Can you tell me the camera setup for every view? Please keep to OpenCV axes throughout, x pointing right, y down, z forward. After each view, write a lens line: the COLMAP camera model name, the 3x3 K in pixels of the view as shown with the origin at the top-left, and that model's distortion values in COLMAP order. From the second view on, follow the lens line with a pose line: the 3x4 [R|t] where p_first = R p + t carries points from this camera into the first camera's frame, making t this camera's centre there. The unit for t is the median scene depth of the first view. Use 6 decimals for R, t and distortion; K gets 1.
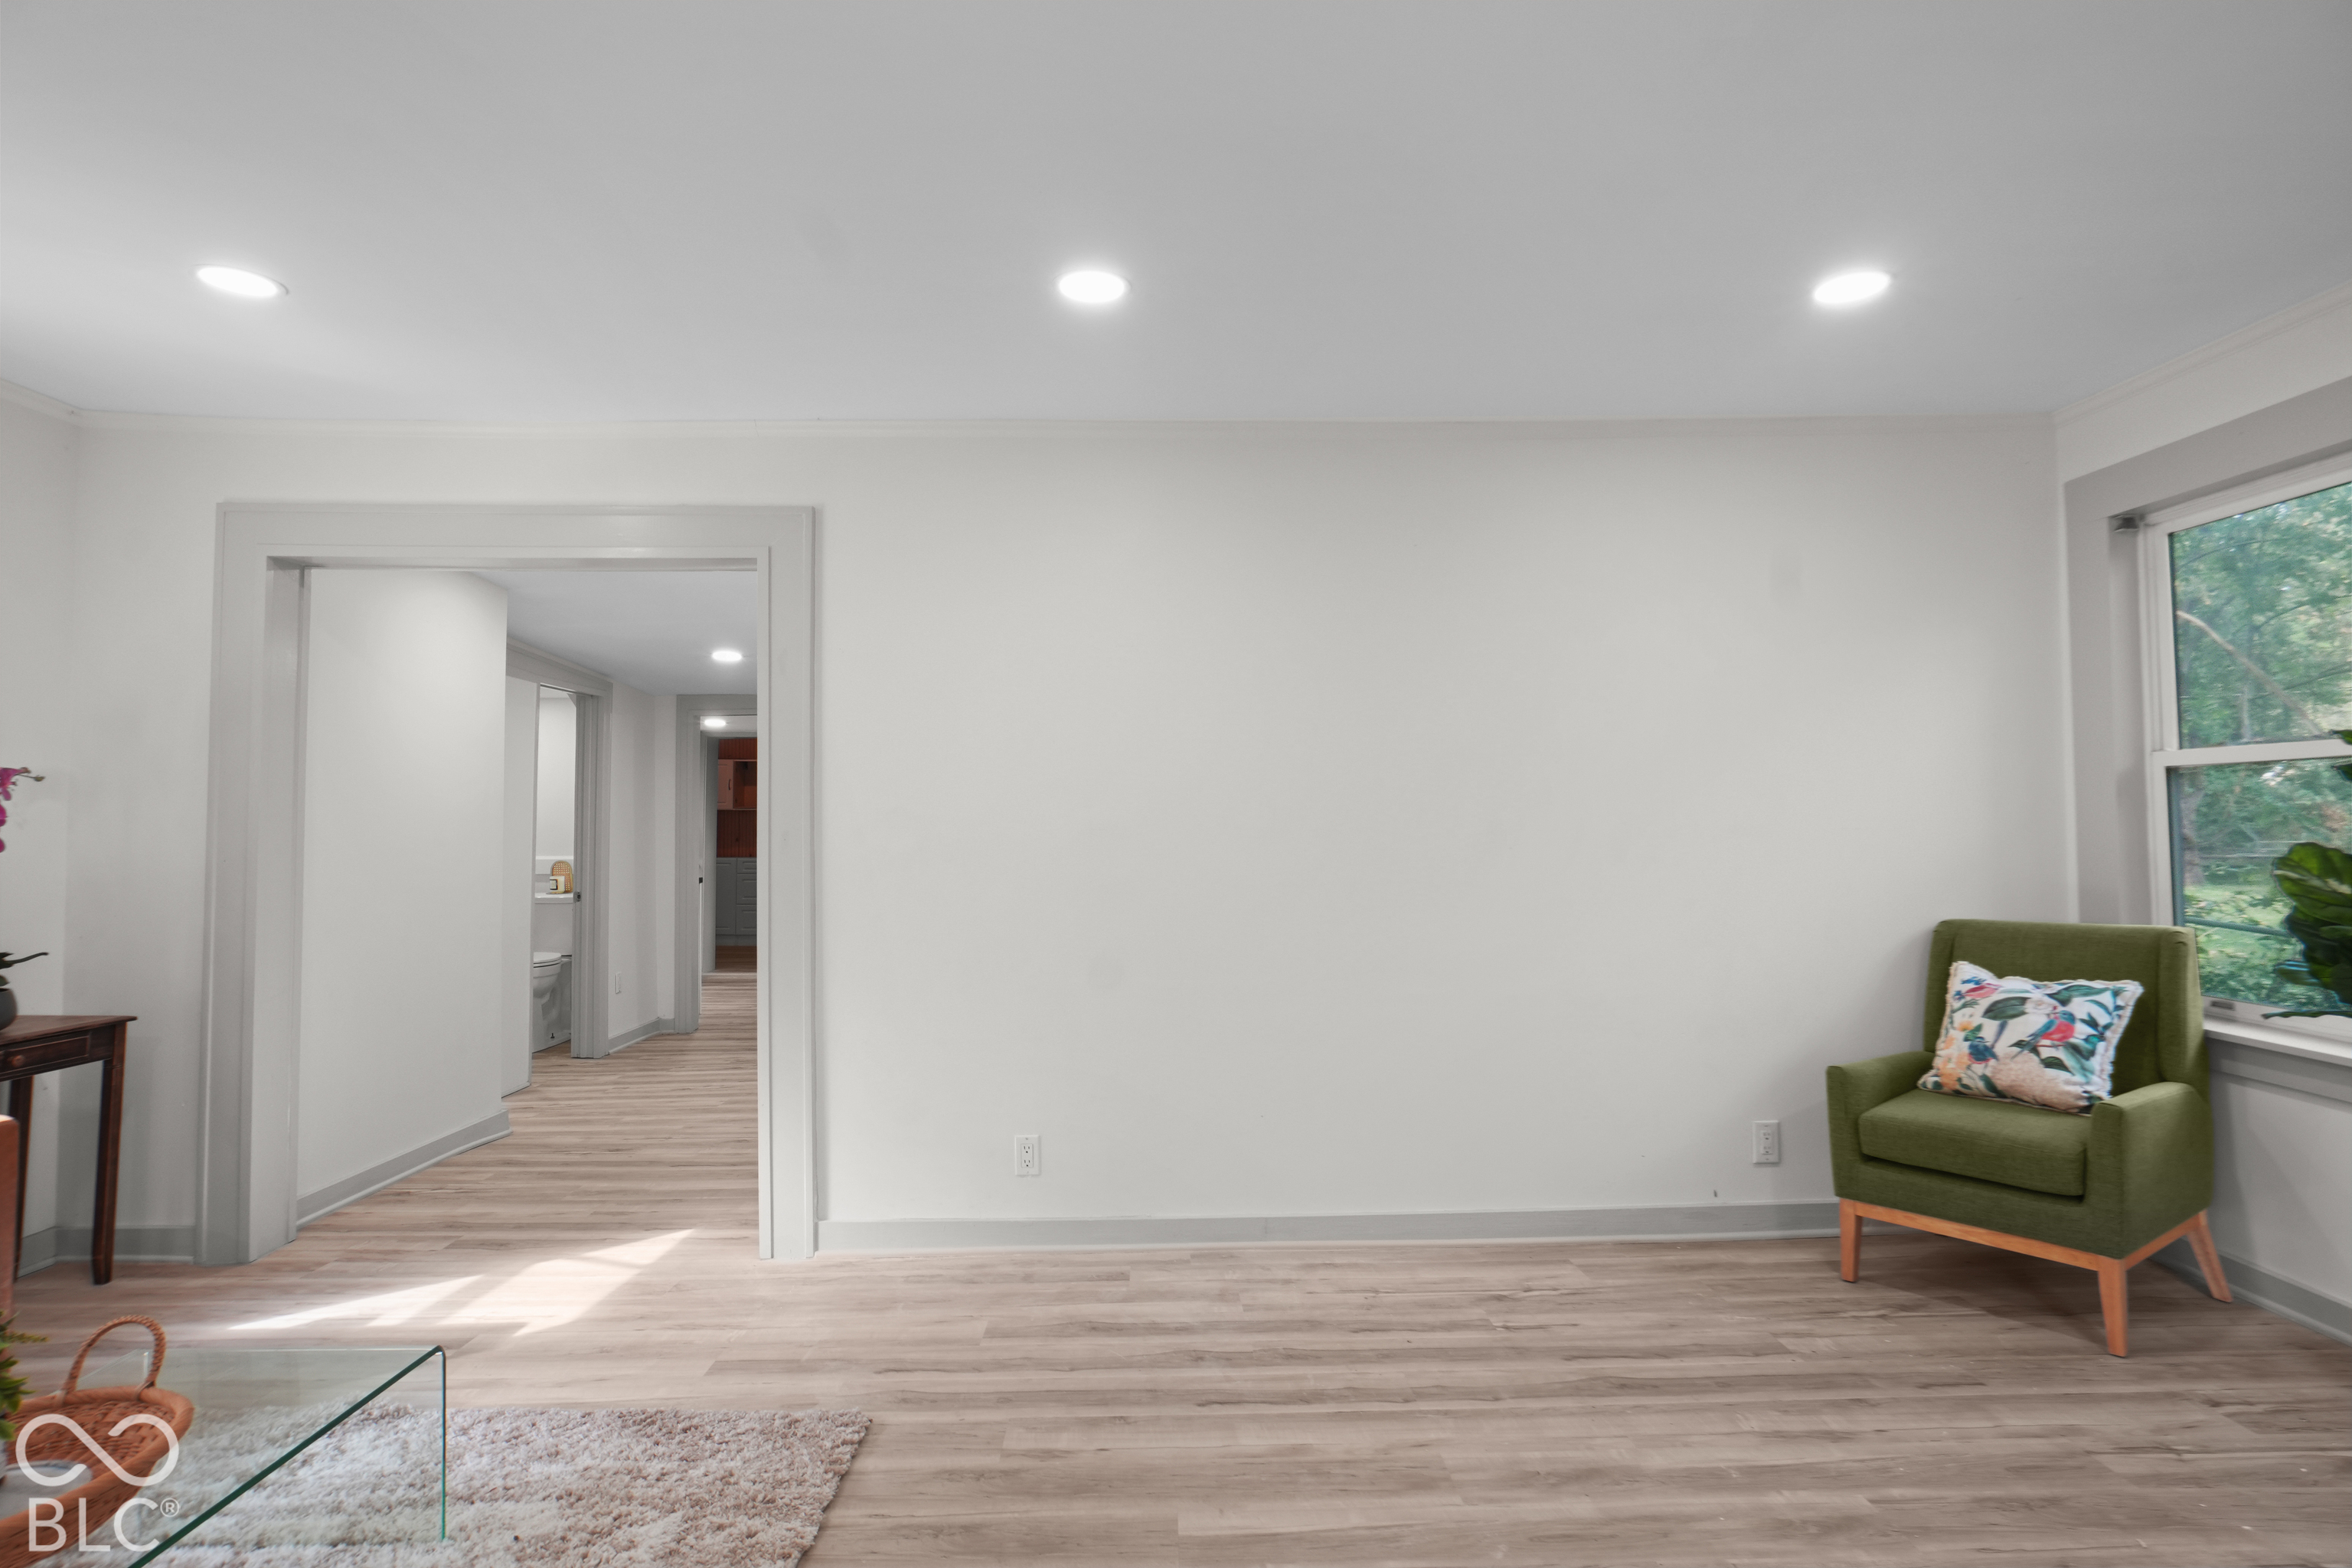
lens RADIAL K [[1277.5, 0, 1176.0], [0, 1277.5, 784.0], [0, 0, 1]] dist [-0.016104, 0.000068]
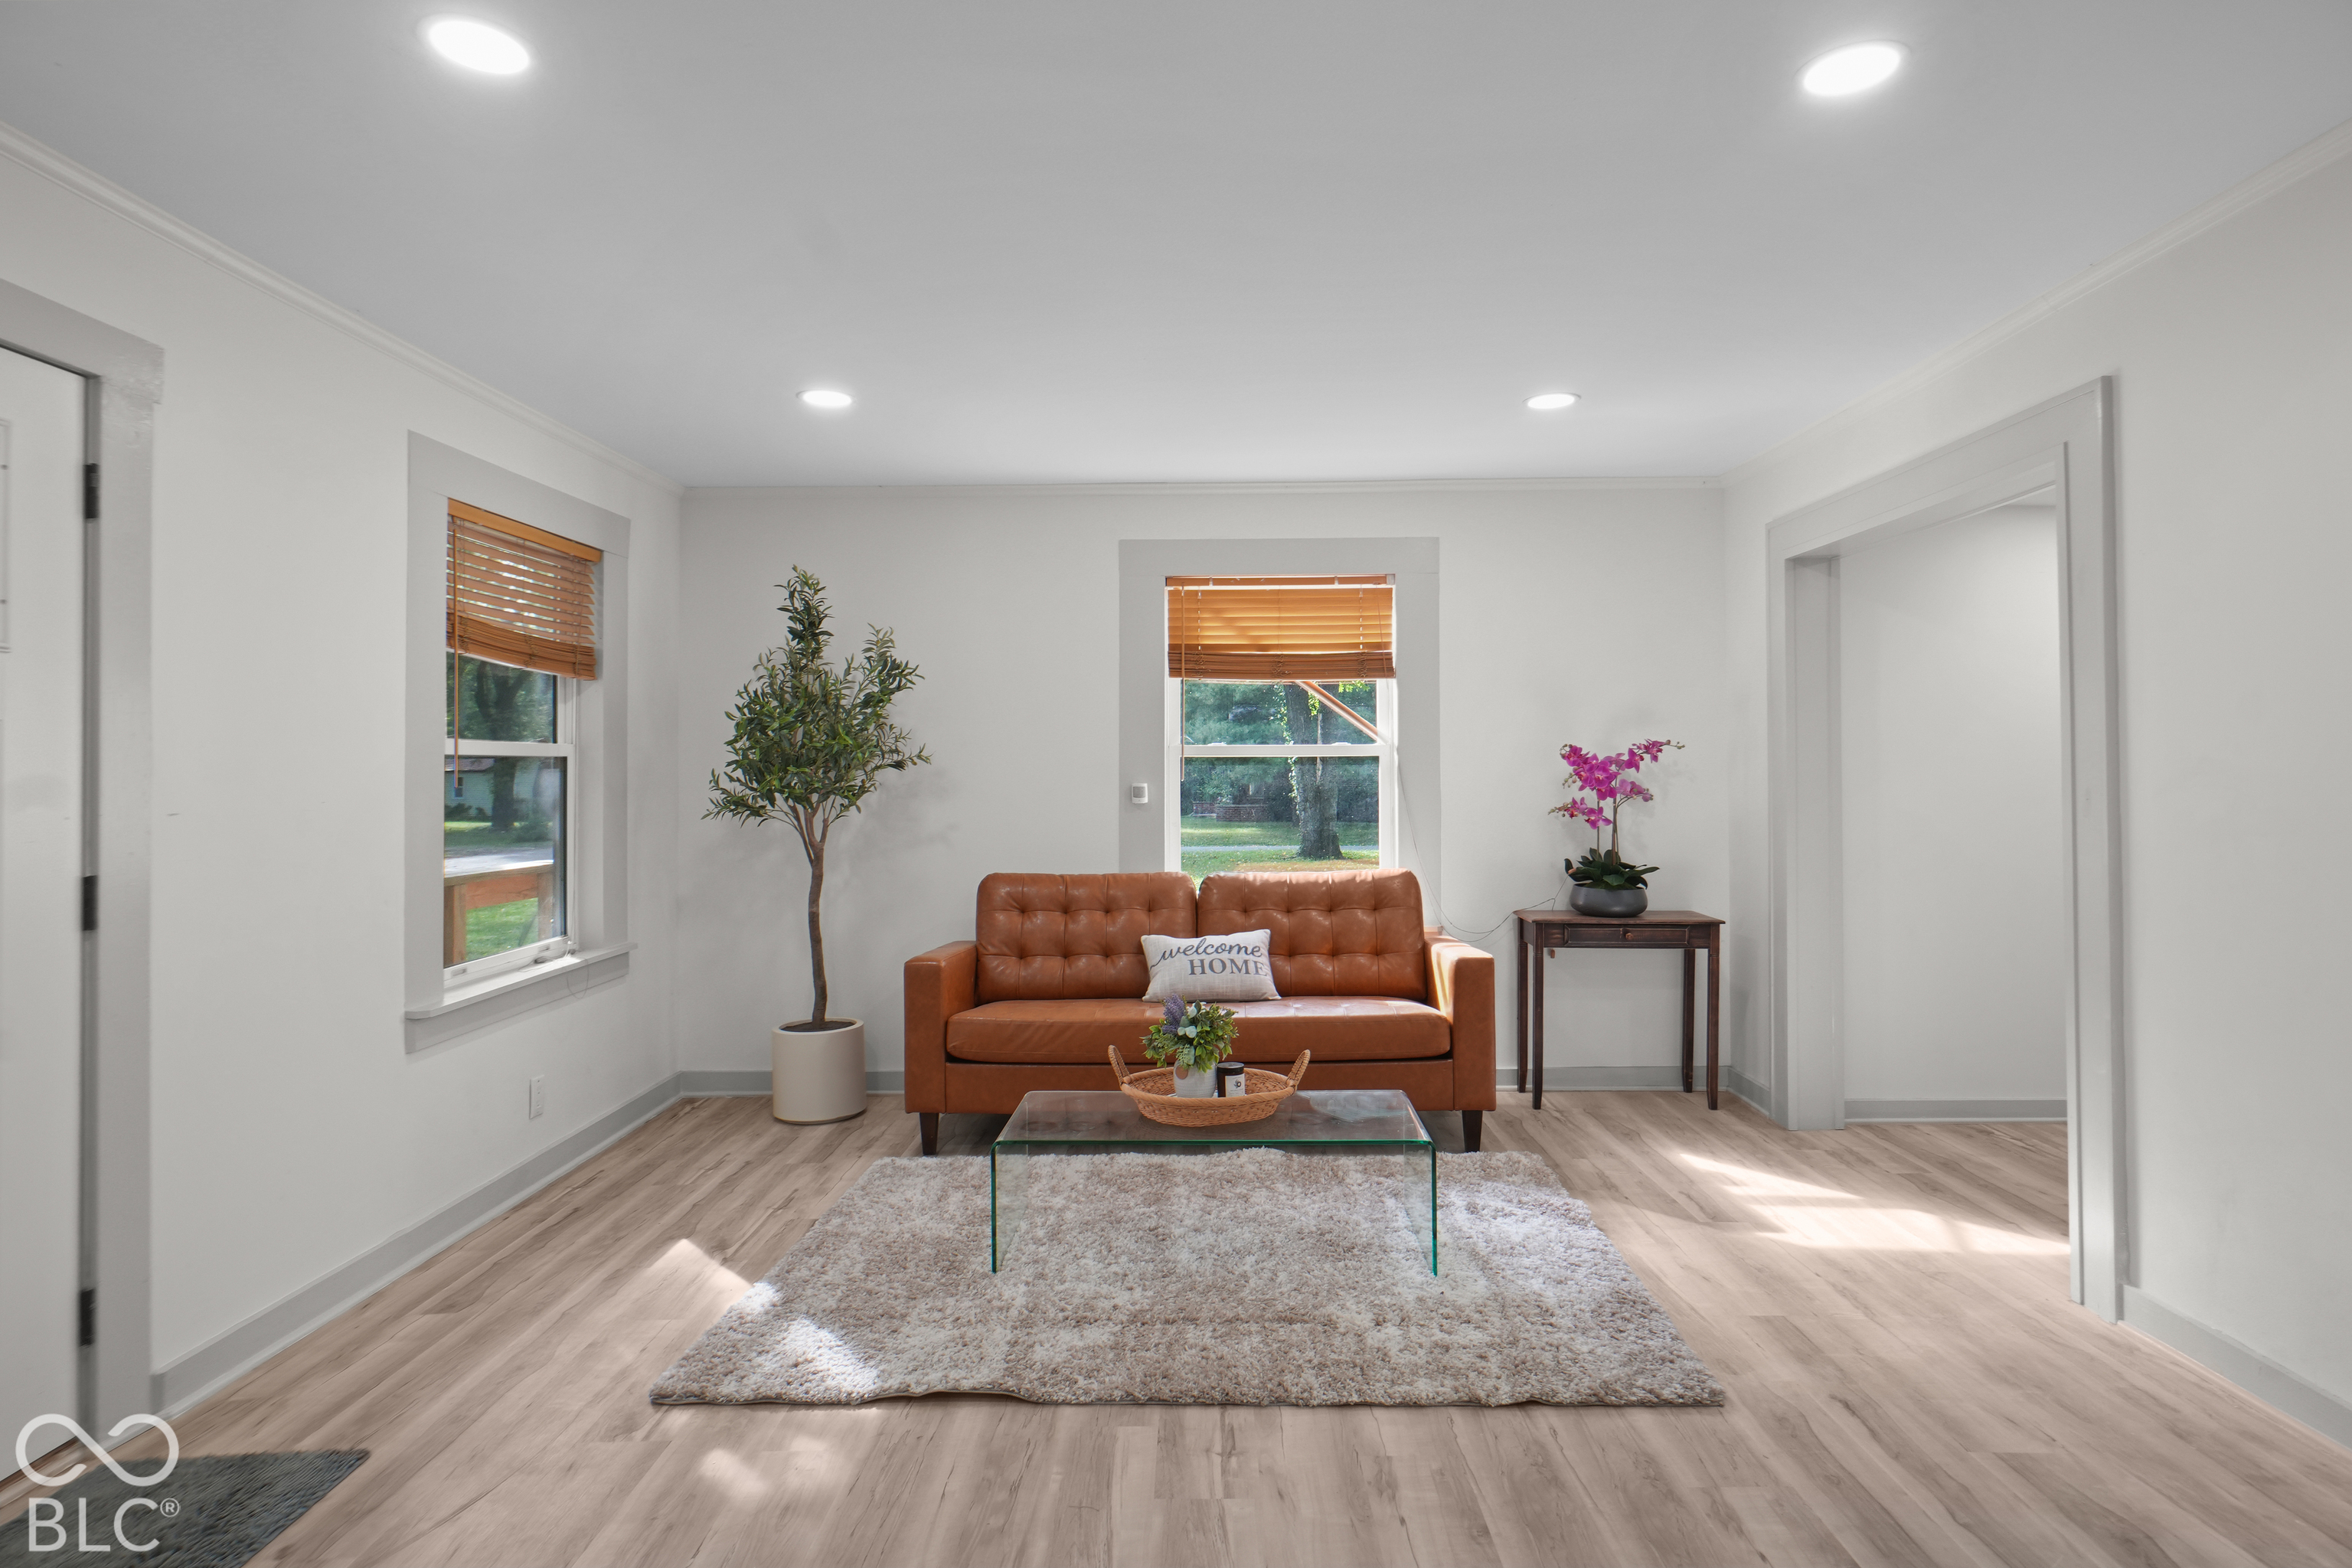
lens RADIAL K [[1227.5, 0, 1176.0], [0, 1227.5, 784.0], [0, 0, 1]] dist [0.000328, 0.001124]
pose [[-0.033201, 0.005823, -0.999432, 0.574140], [0.038081, 0.999264, 0.004557, 0.010699], [0.998723, -0.037908, -0.033398, 0.525778]]
